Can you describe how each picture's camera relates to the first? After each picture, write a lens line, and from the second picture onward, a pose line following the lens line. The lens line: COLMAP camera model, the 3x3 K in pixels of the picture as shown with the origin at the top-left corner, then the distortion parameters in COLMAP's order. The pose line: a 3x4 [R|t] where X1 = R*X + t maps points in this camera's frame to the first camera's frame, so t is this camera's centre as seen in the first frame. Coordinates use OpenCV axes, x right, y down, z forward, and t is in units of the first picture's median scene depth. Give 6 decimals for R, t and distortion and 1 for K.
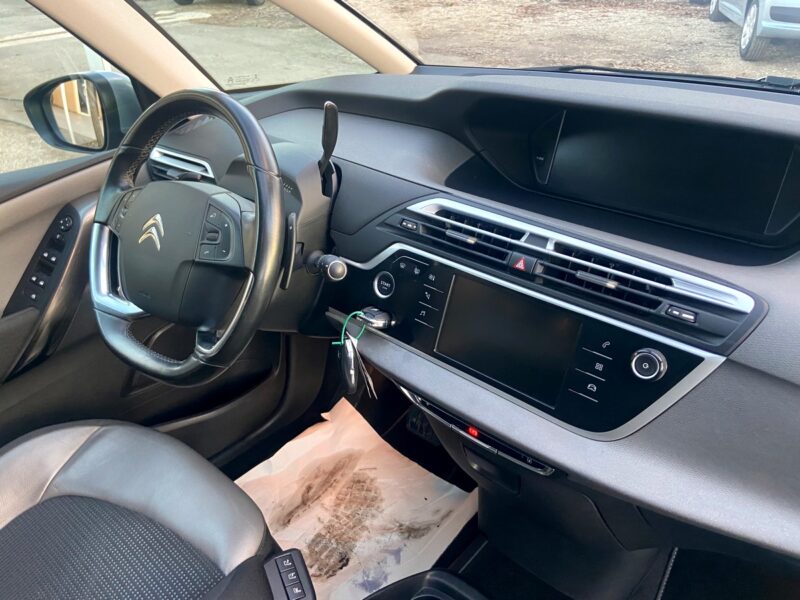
lens RADIAL K [[603.0, 0, 400.0], [0, 603.0, 300.0], [0, 0, 1]] dist [0.139520, -0.170163]
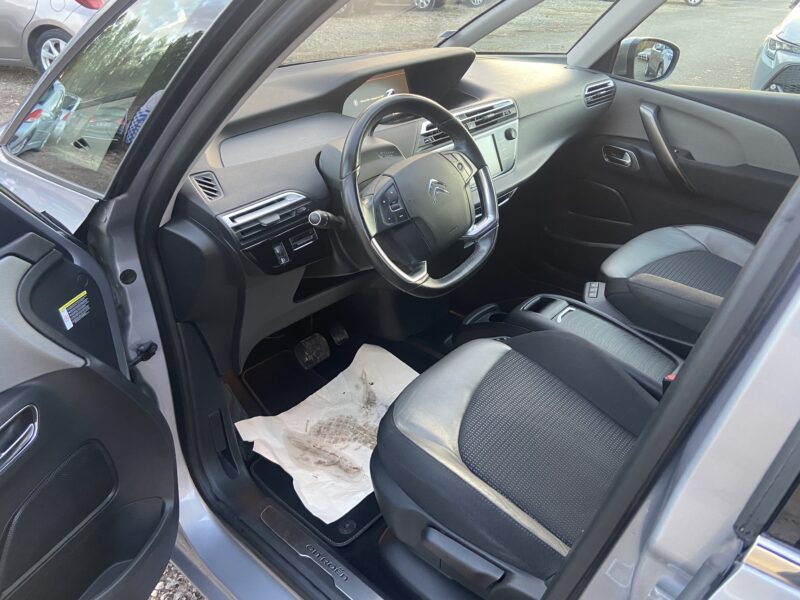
lens RADIAL K [[603.0, 0, 400.0], [0, 603.0, 300.0], [0, 0, 1]] dist [0.139520, -0.170163]
pose [[-0.023466, -0.478106, 0.877988, -1.709056], [0.512754, 0.748162, 0.421114, -0.543217], [-0.858215, 0.460074, 0.227595, 0.810209]]
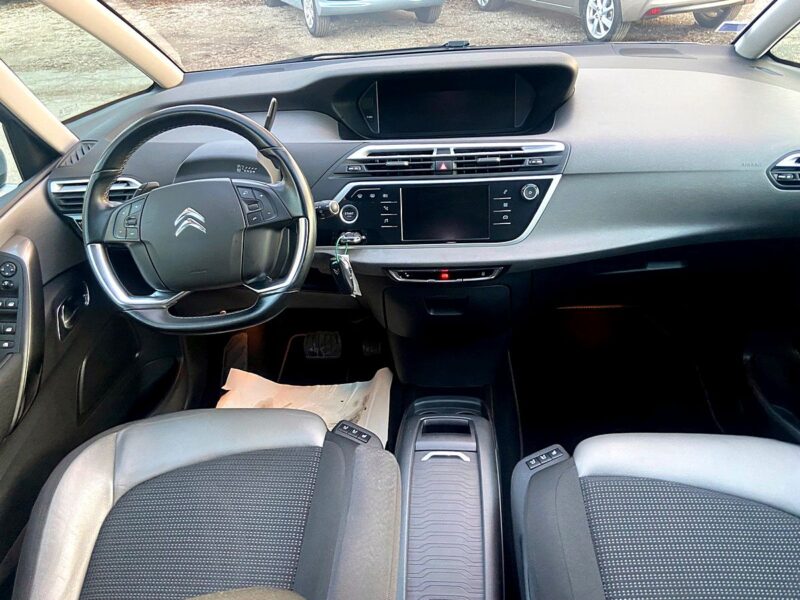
lens RADIAL K [[602.8, 0, 400.0], [0, 602.8, 300.0], [0, 0, 1]] dist [0.119707, -0.164397]
pose [[0.787717, -0.352087, 0.505507, -0.708968], [0.346492, 0.931698, 0.109003, 0.049554], [-0.509359, 0.089291, 0.855909, -0.283669]]
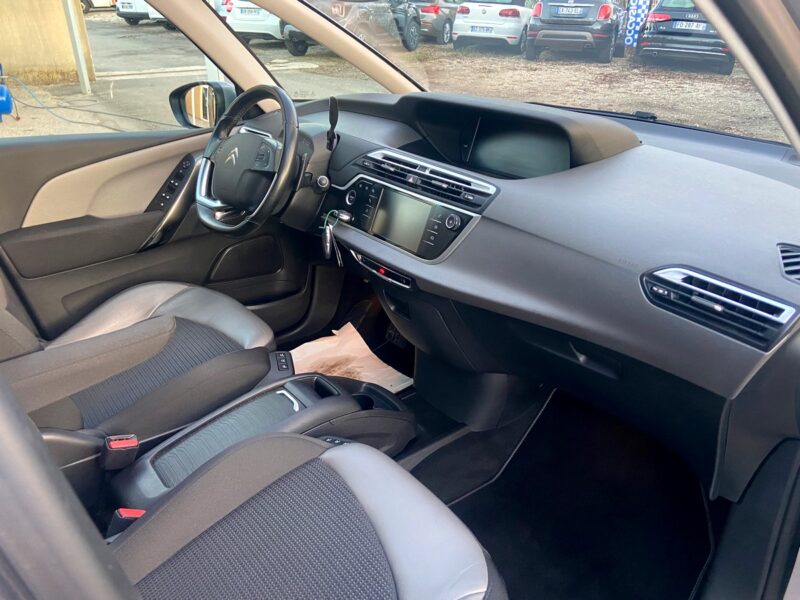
lens RADIAL K [[603.0, 0, 400.0], [0, 603.0, 300.0], [0, 0, 1]] dist [0.139520, -0.170163]
pose [[0.986217, 0.108772, -0.124677, 0.357475], [-0.118638, 0.990129, -0.074628, 0.375280], [0.115329, 0.088391, 0.989387, -0.701283]]
